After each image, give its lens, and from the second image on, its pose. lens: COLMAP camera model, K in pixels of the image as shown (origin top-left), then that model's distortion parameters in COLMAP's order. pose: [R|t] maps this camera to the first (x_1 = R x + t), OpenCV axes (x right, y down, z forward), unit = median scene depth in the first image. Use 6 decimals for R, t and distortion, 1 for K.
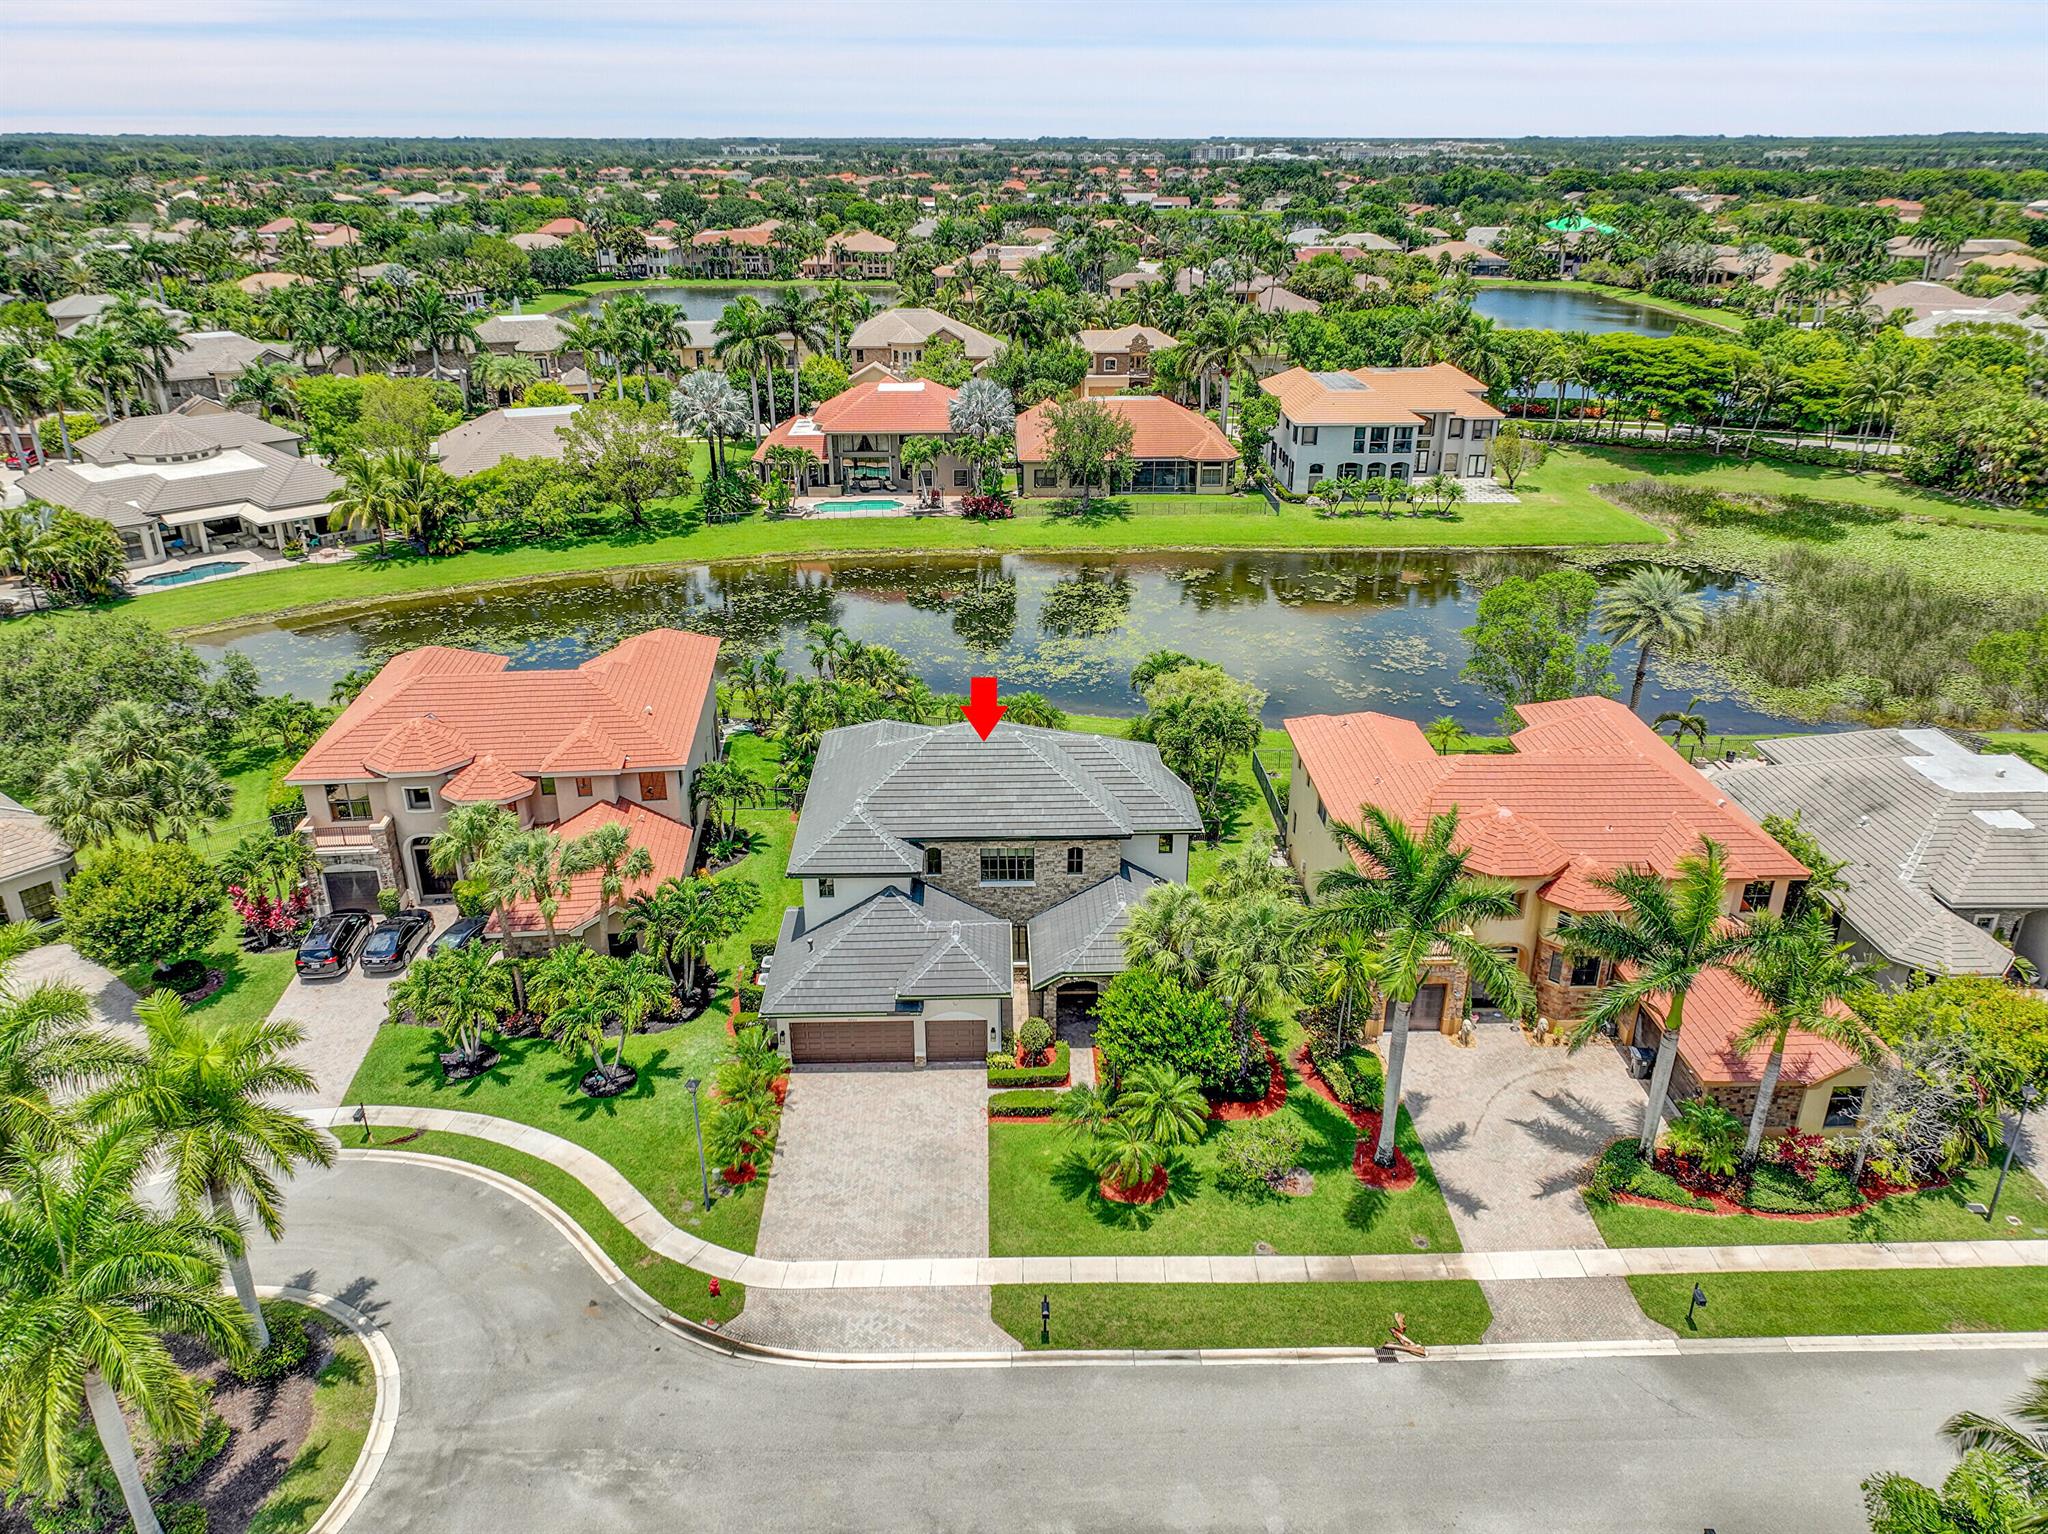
lens RADIAL K [[1431.4, 0, 1018.0], [0, 1431.4, 766.7], [0, 0, 1]] dist [0.007460, 0.002768]
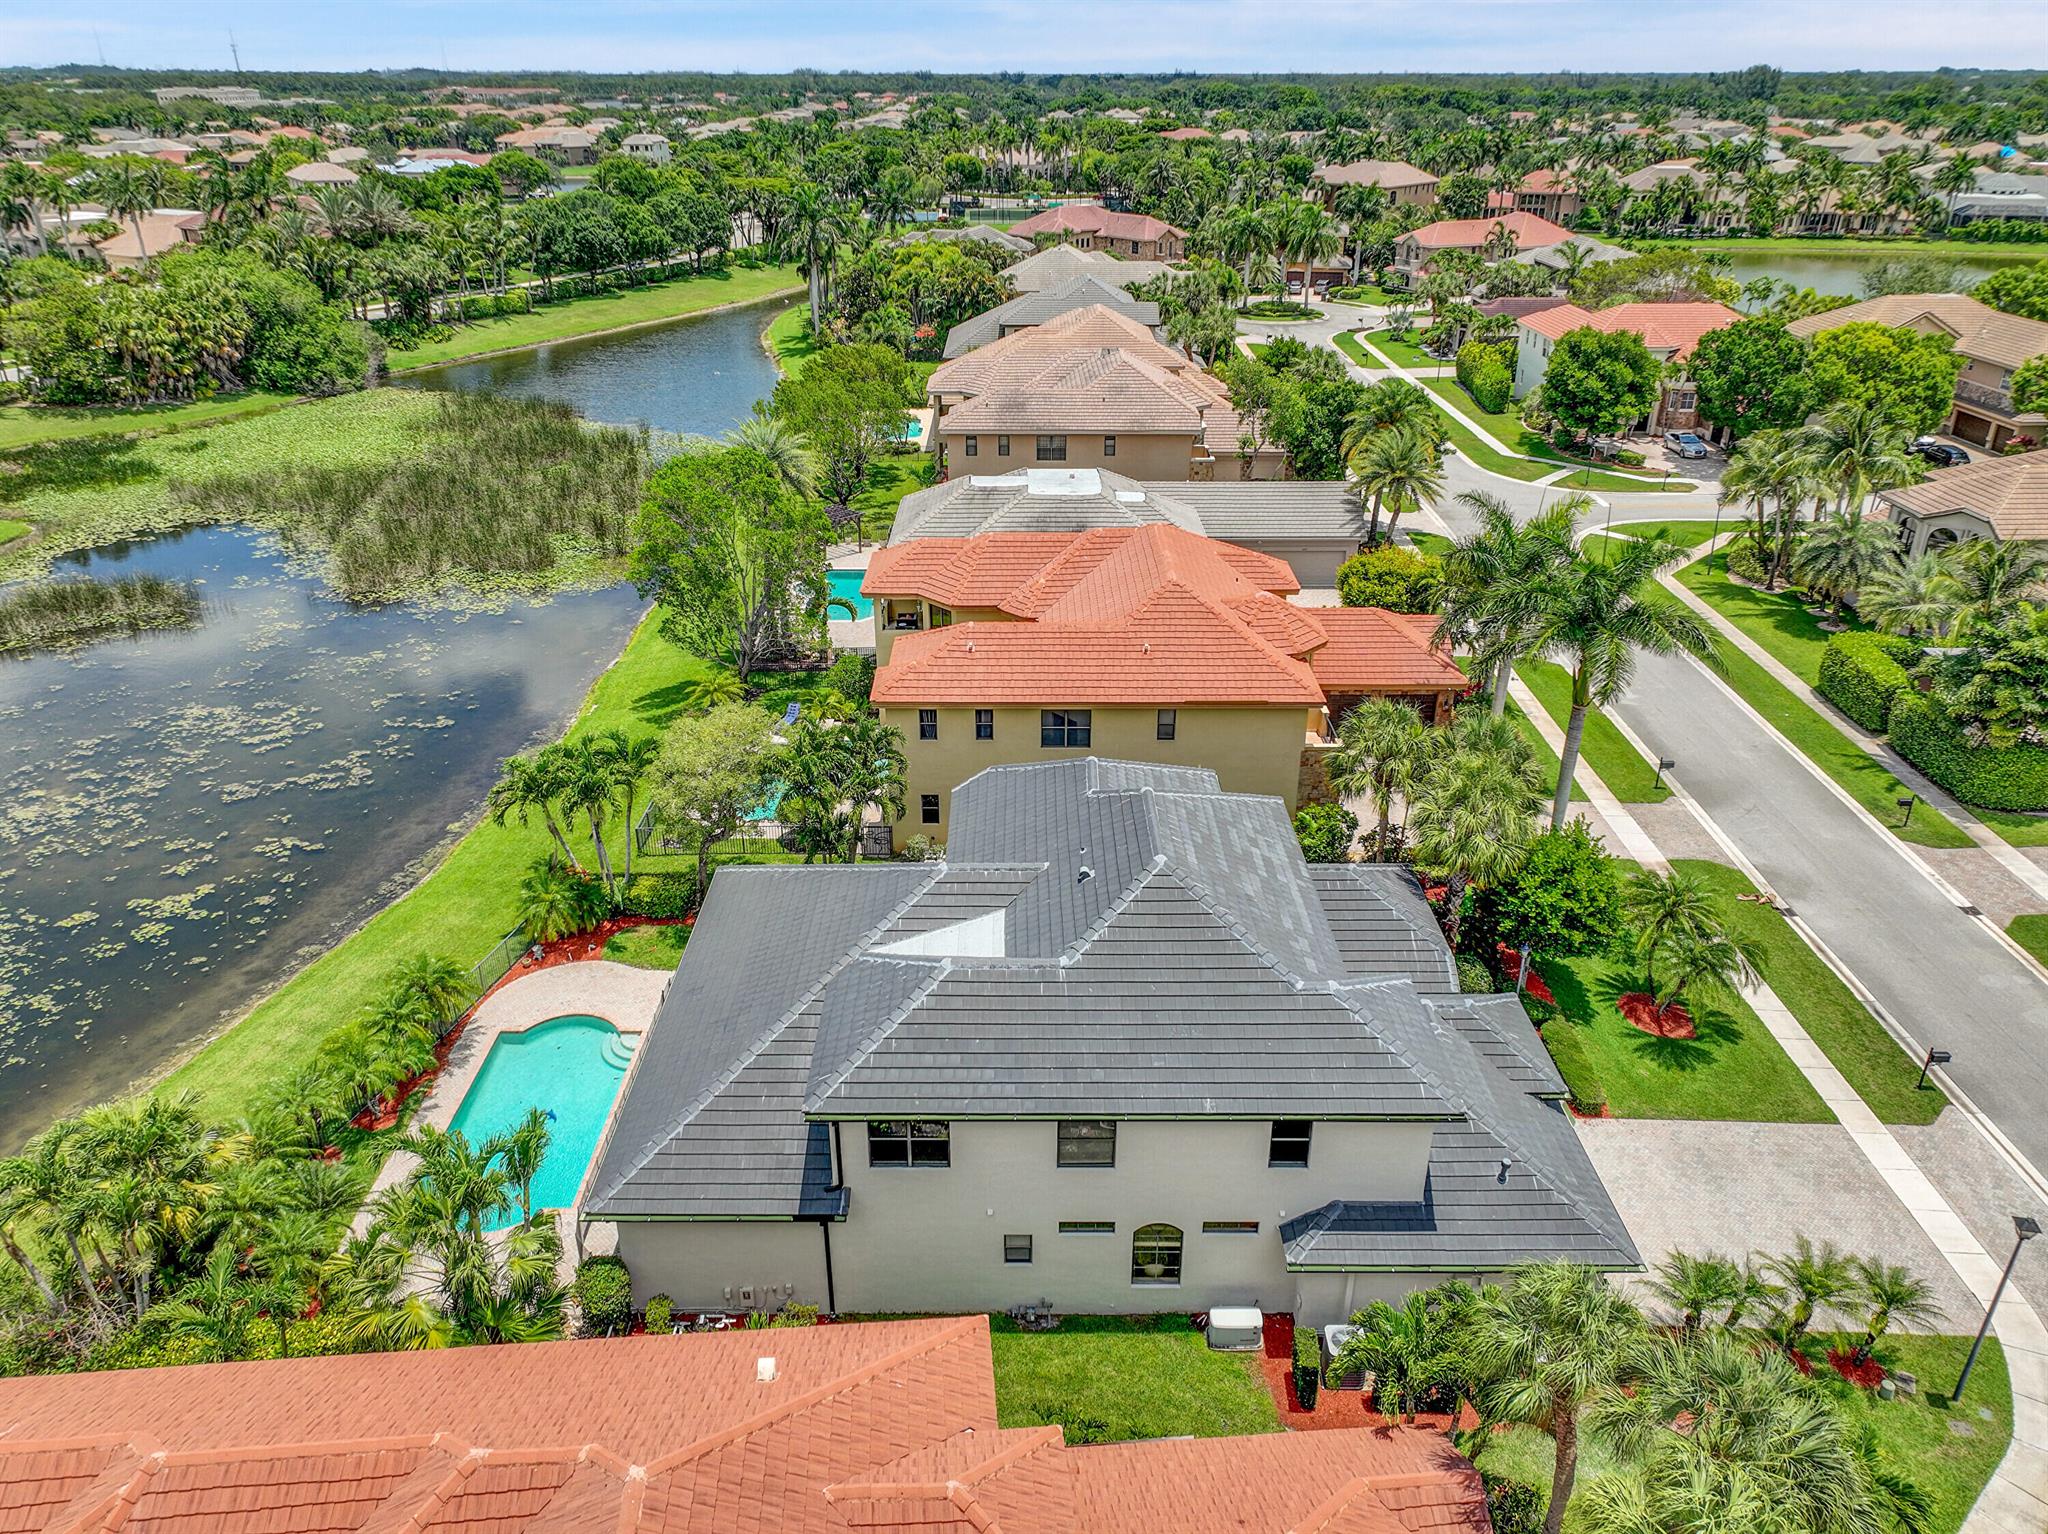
lens RADIAL K [[1435.8, 0, 1022.3], [0, 1435.8, 764.9], [0, 0, 1]] dist [0.007127, 0.006441]
pose [[0.022148, -0.431119, 0.902023, -0.617868], [0.402302, 0.829815, 0.386729, -0.325377], [-0.915239, 0.354320, 0.191819, 1.018119]]
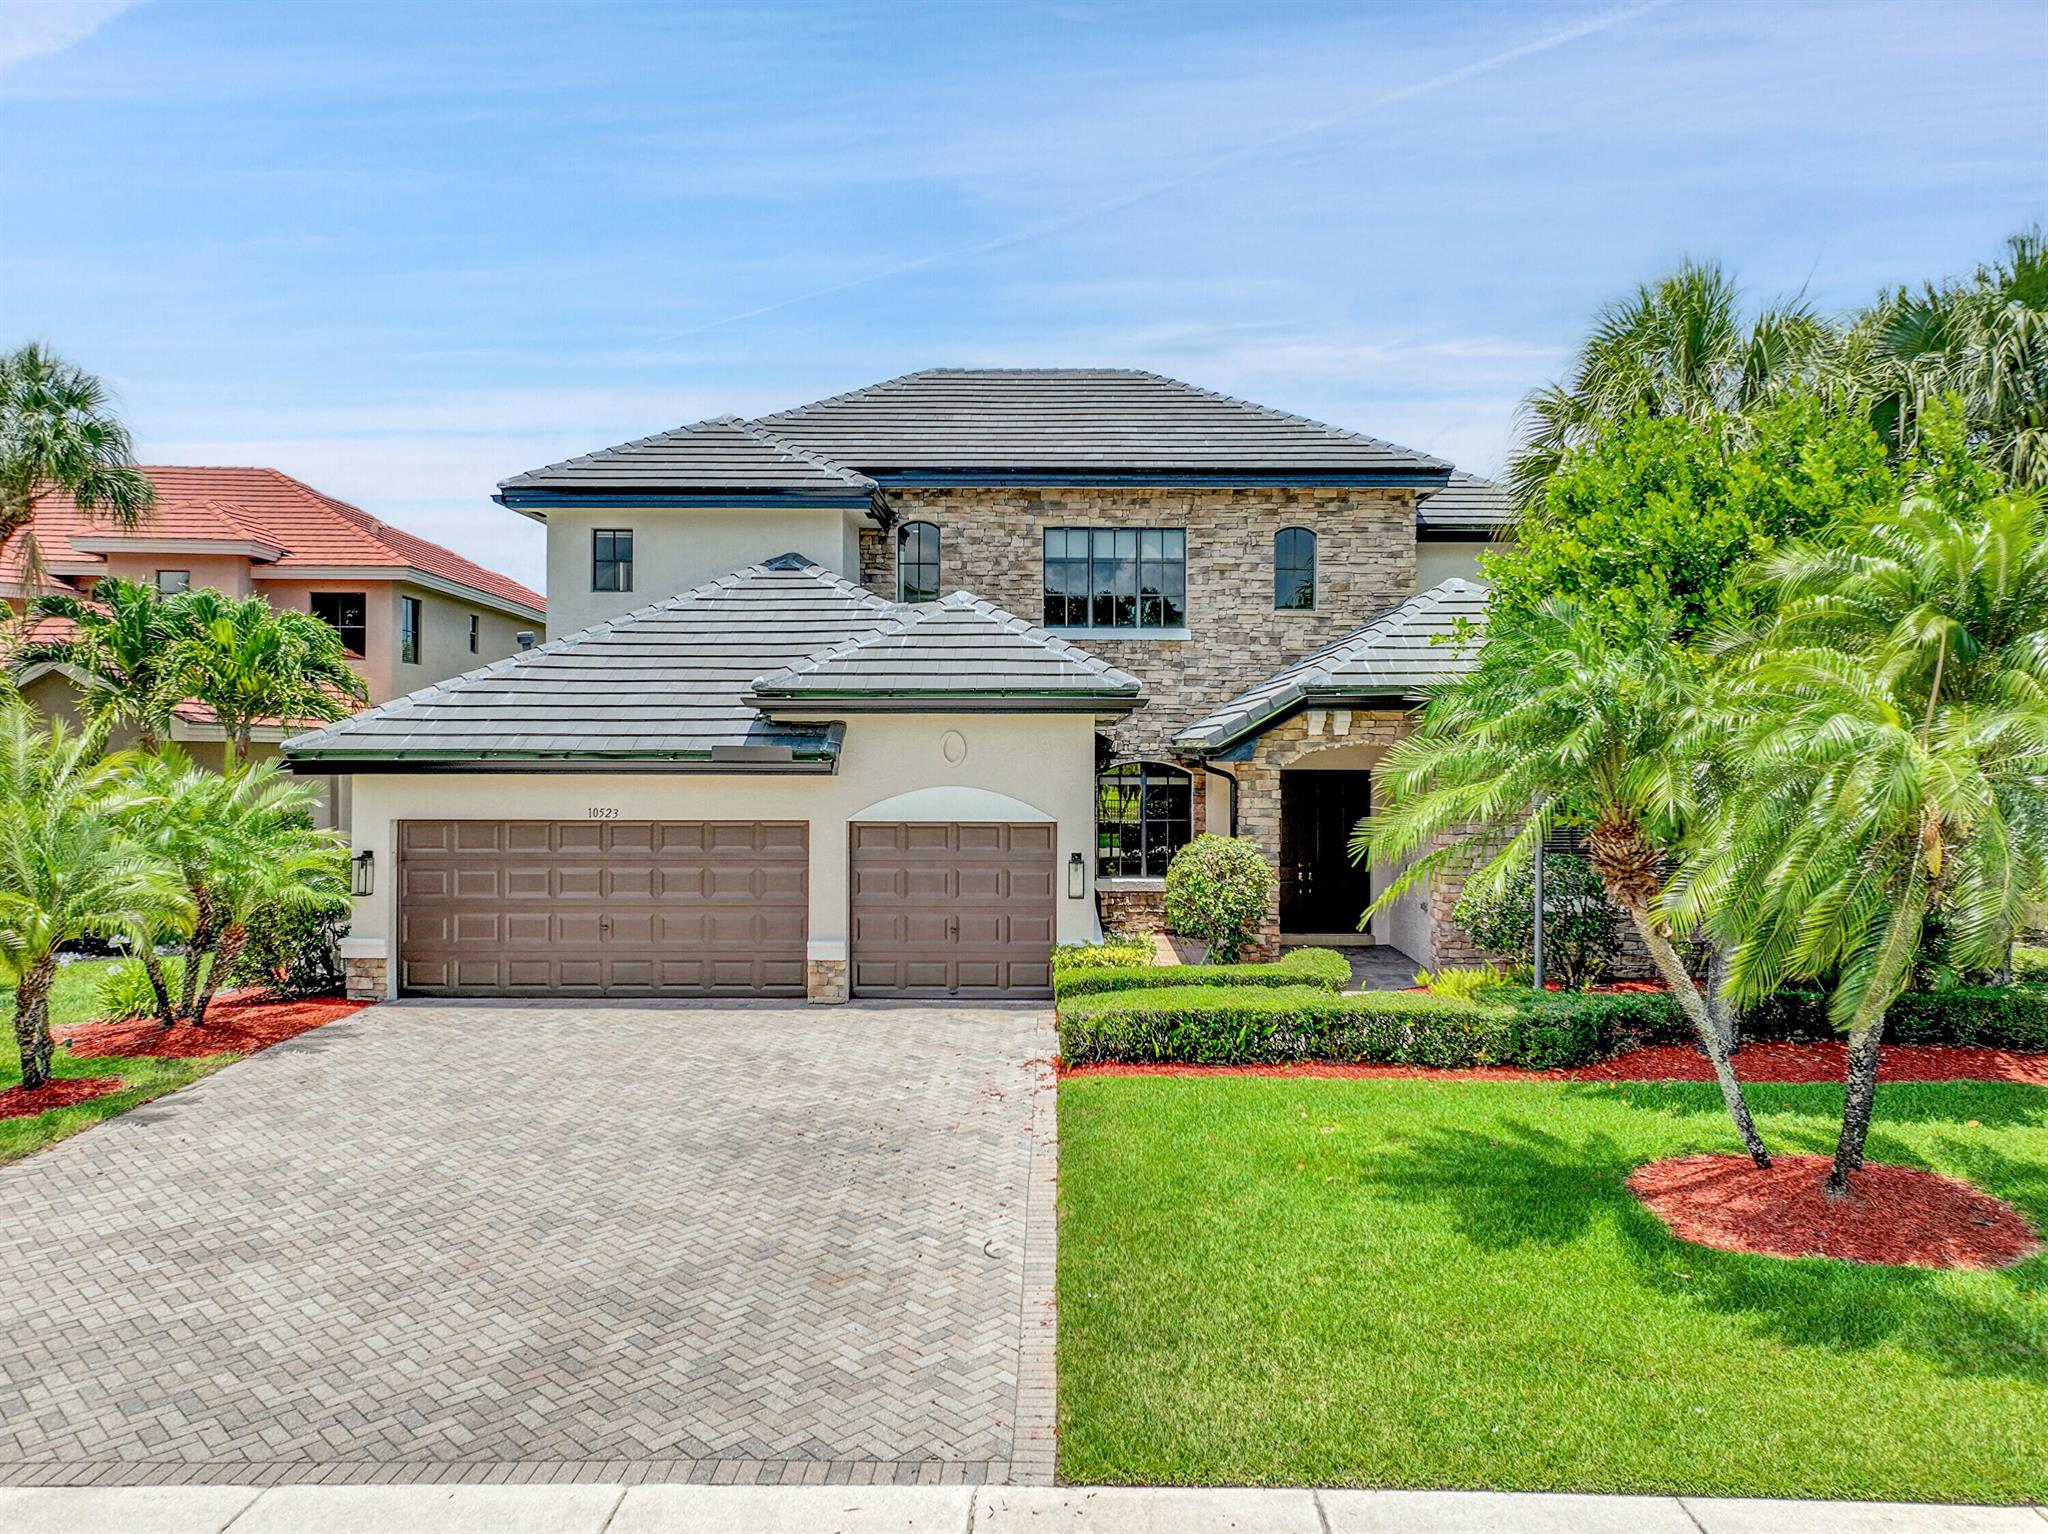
lens RADIAL K [[1445.5, 0, 1043.6], [0, 1445.5, 748.3], [0, 0, 1]] dist [0.007018, 0.004970]
pose [[0.999474, 0.004121, -0.032173, -0.014546], [-0.016729, 0.915286, -0.402457, 0.280363], [0.027789, 0.402784, 0.914873, 0.712413]]
